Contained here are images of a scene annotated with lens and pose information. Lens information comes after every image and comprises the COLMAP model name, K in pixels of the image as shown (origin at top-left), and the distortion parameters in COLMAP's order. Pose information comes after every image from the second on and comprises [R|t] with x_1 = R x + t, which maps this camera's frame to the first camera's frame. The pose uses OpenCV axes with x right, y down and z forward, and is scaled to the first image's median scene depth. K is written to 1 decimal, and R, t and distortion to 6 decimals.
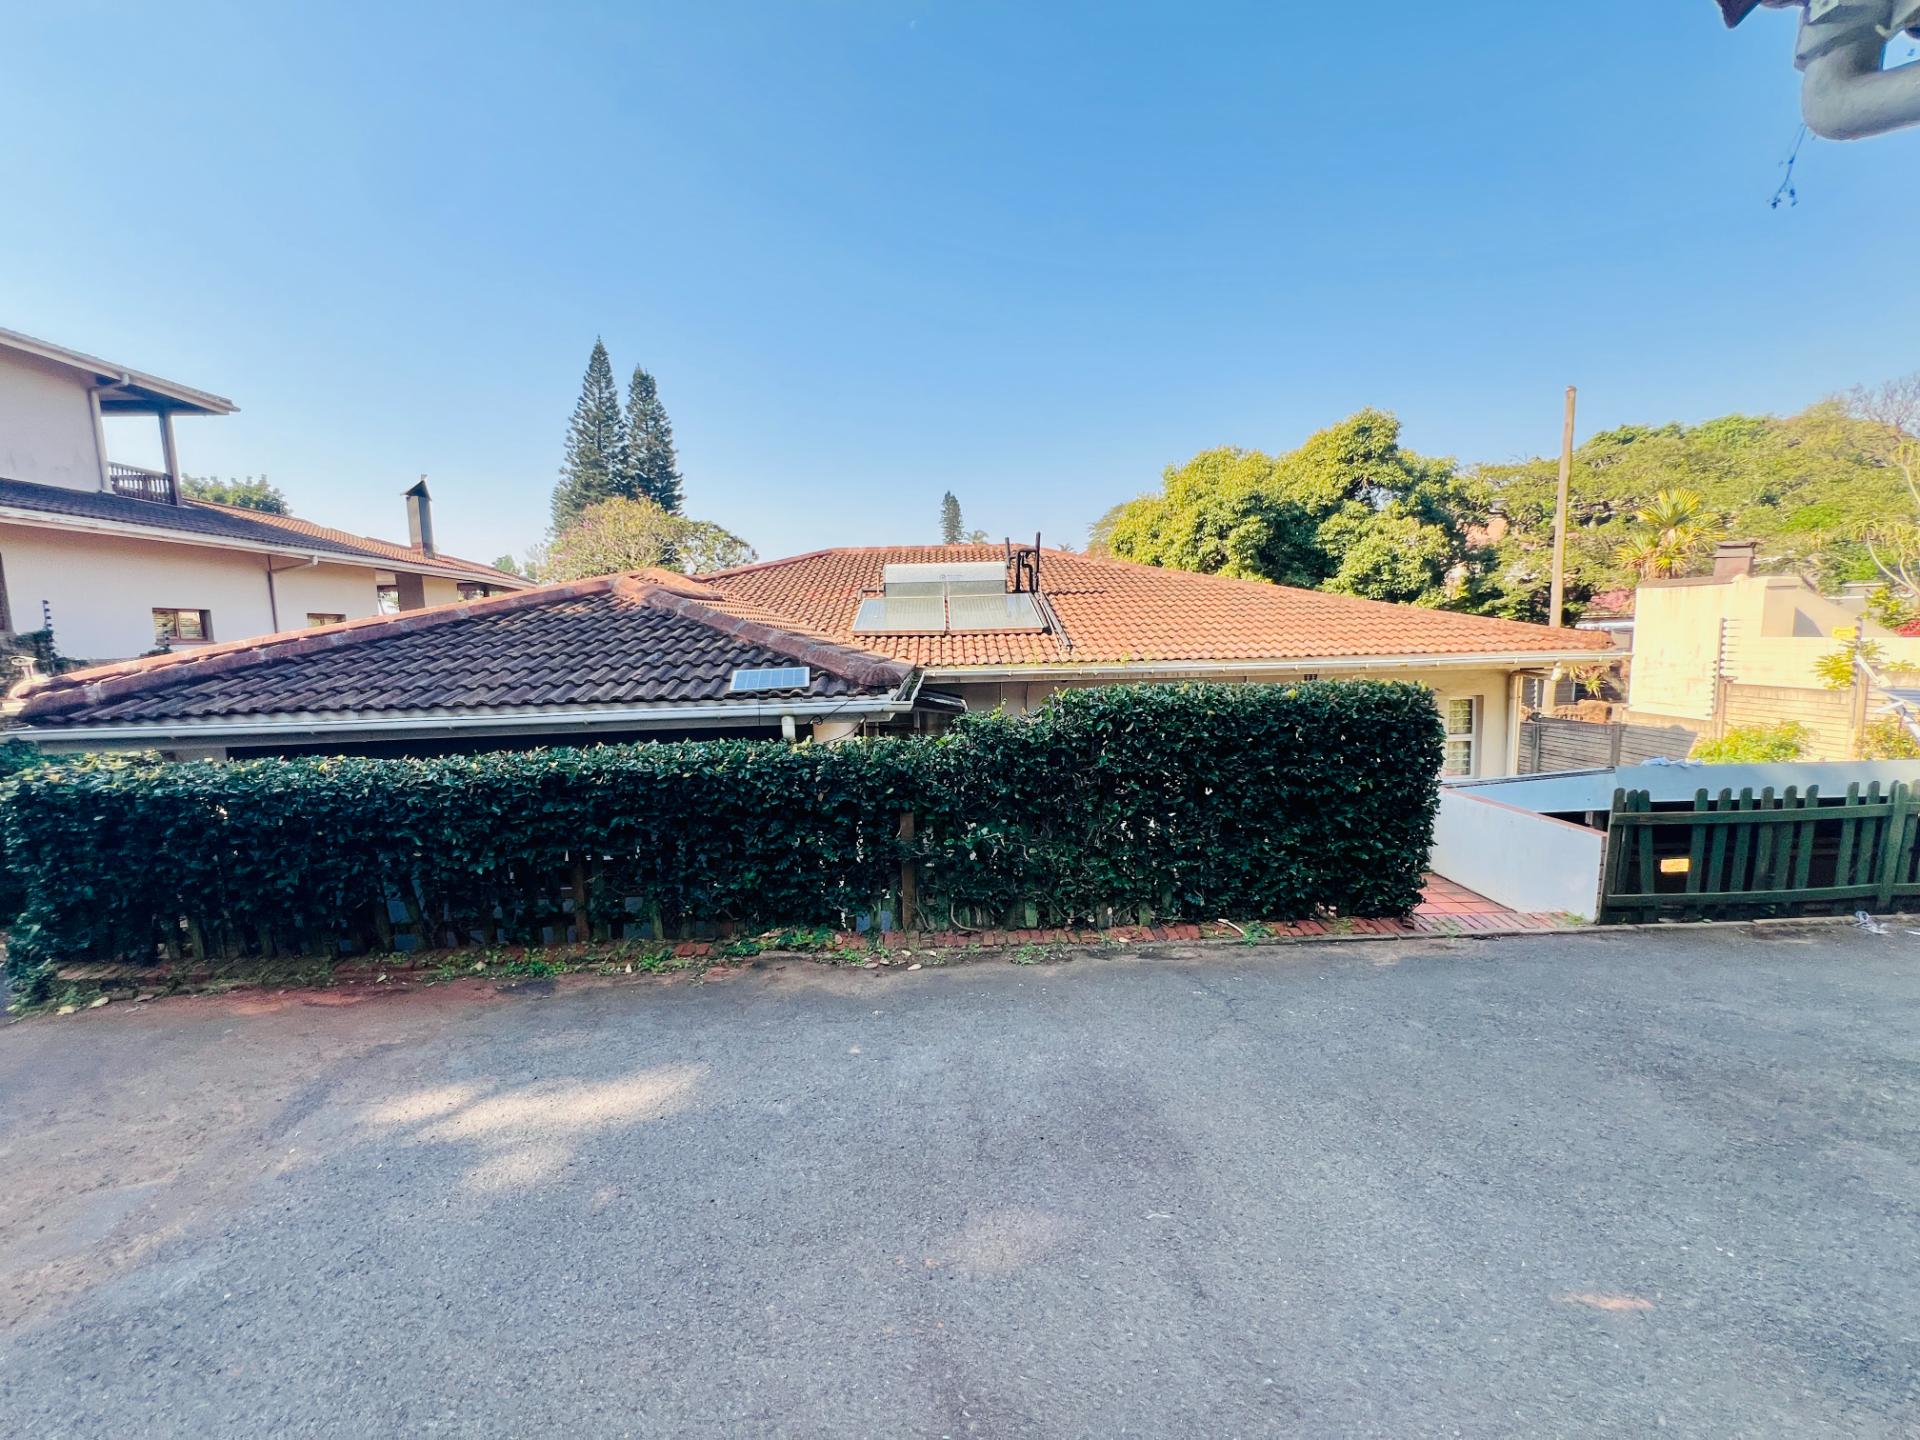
lens RADIAL K [[763.8, 0, 957.2], [0, 763.8, 718.9], [0, 0, 1]] dist [-0.003792, 0.000429]
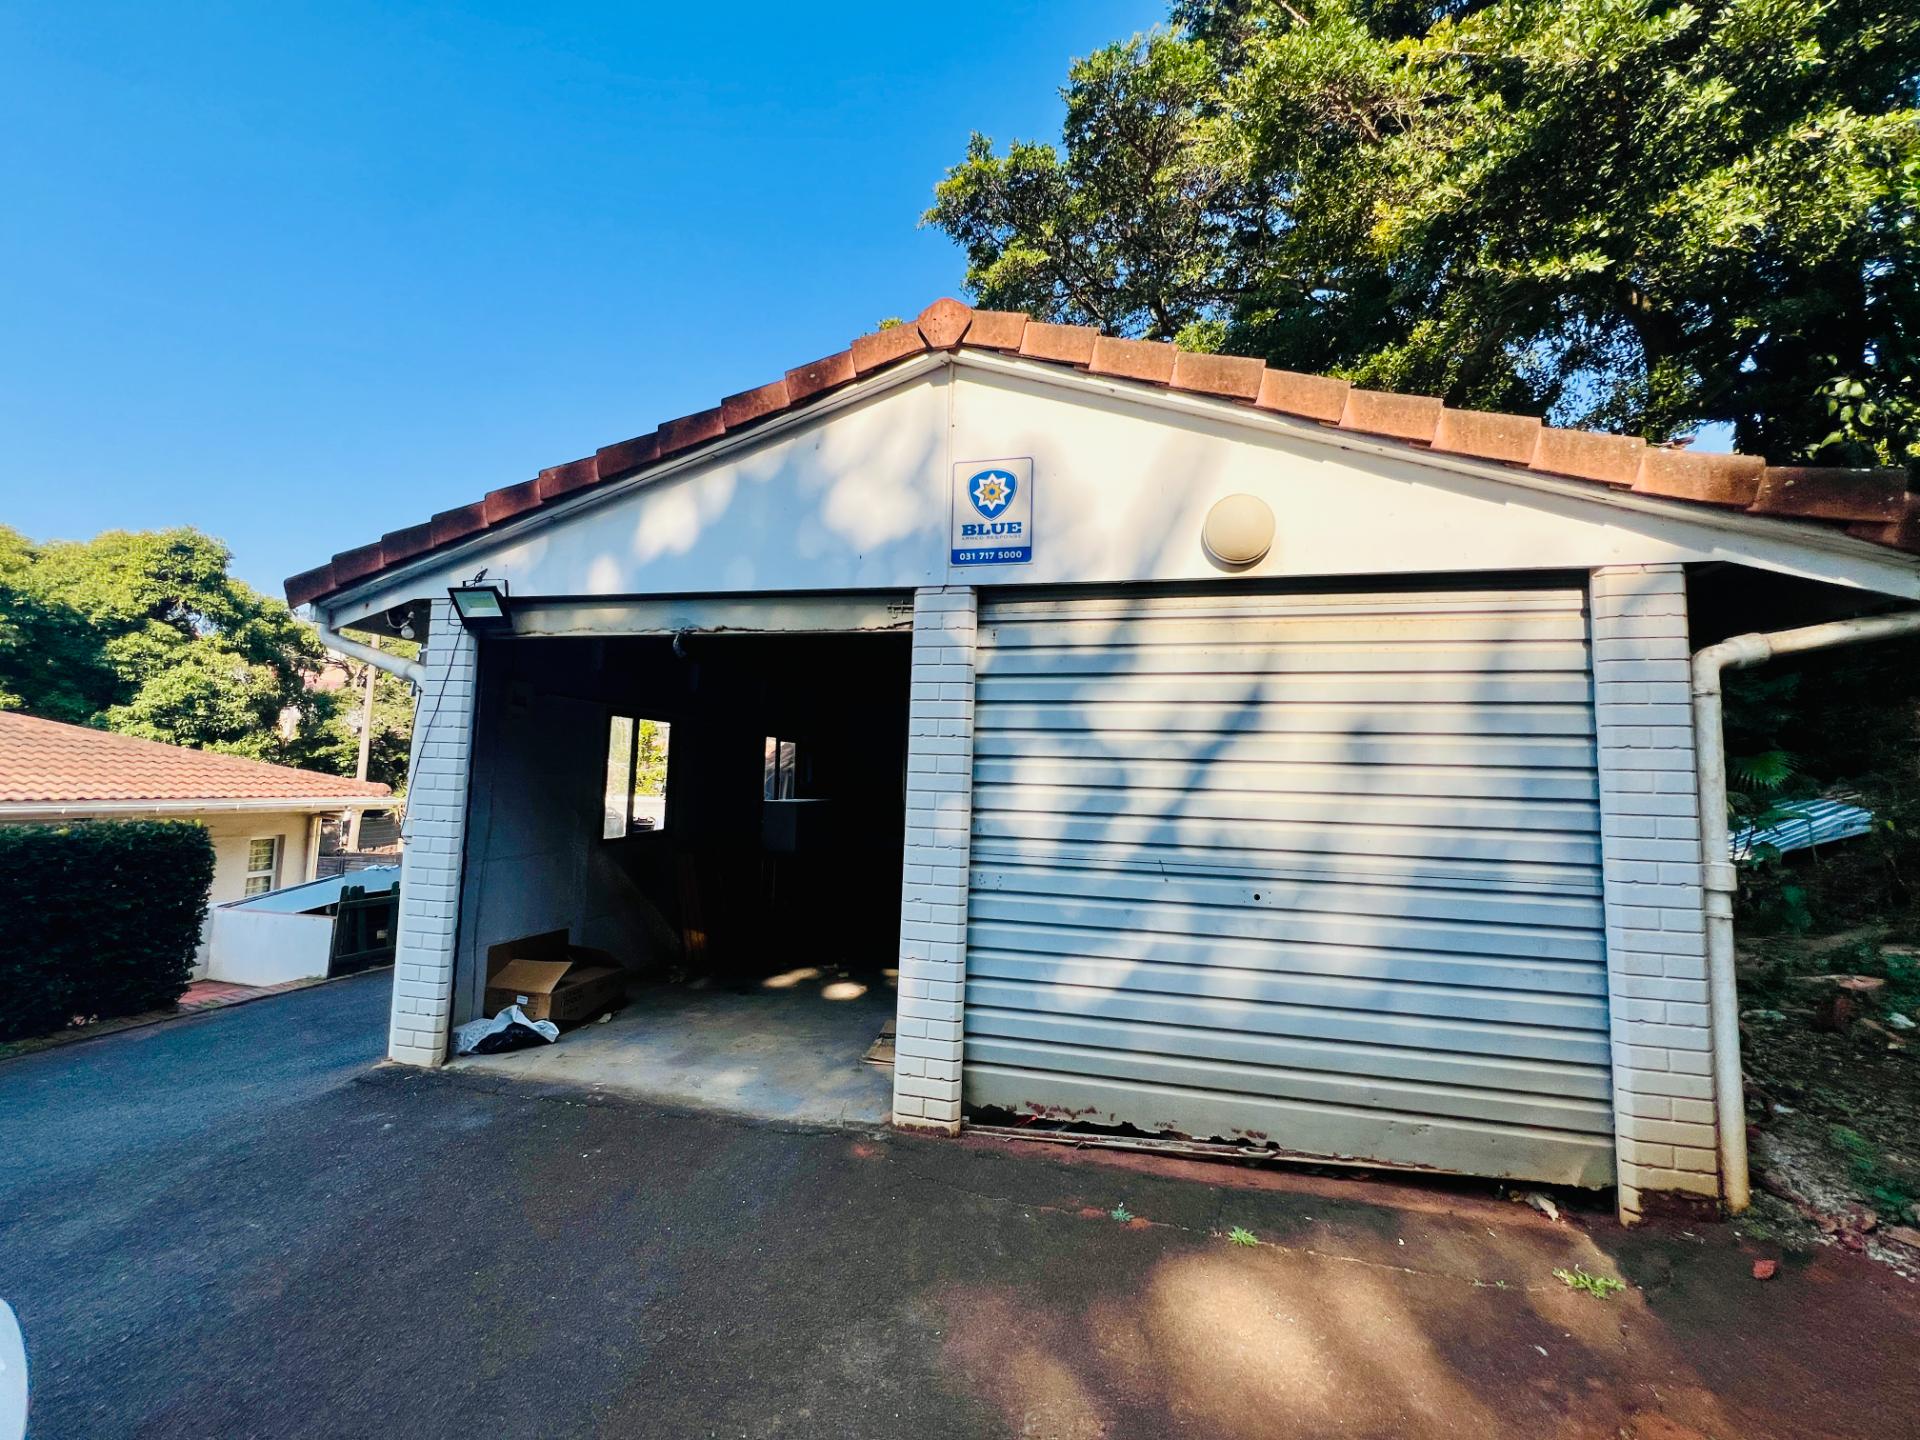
lens RADIAL K [[763.8, 0, 957.2], [0, 763.8, 718.9], [0, 0, 1]] dist [-0.003792, 0.000429]
pose [[0.279745, 0.112721, 0.953434, -0.052596], [0.068364, 0.988224, -0.136892, 0.008288], [-0.957637, 0.103475, 0.268745, -0.110218]]
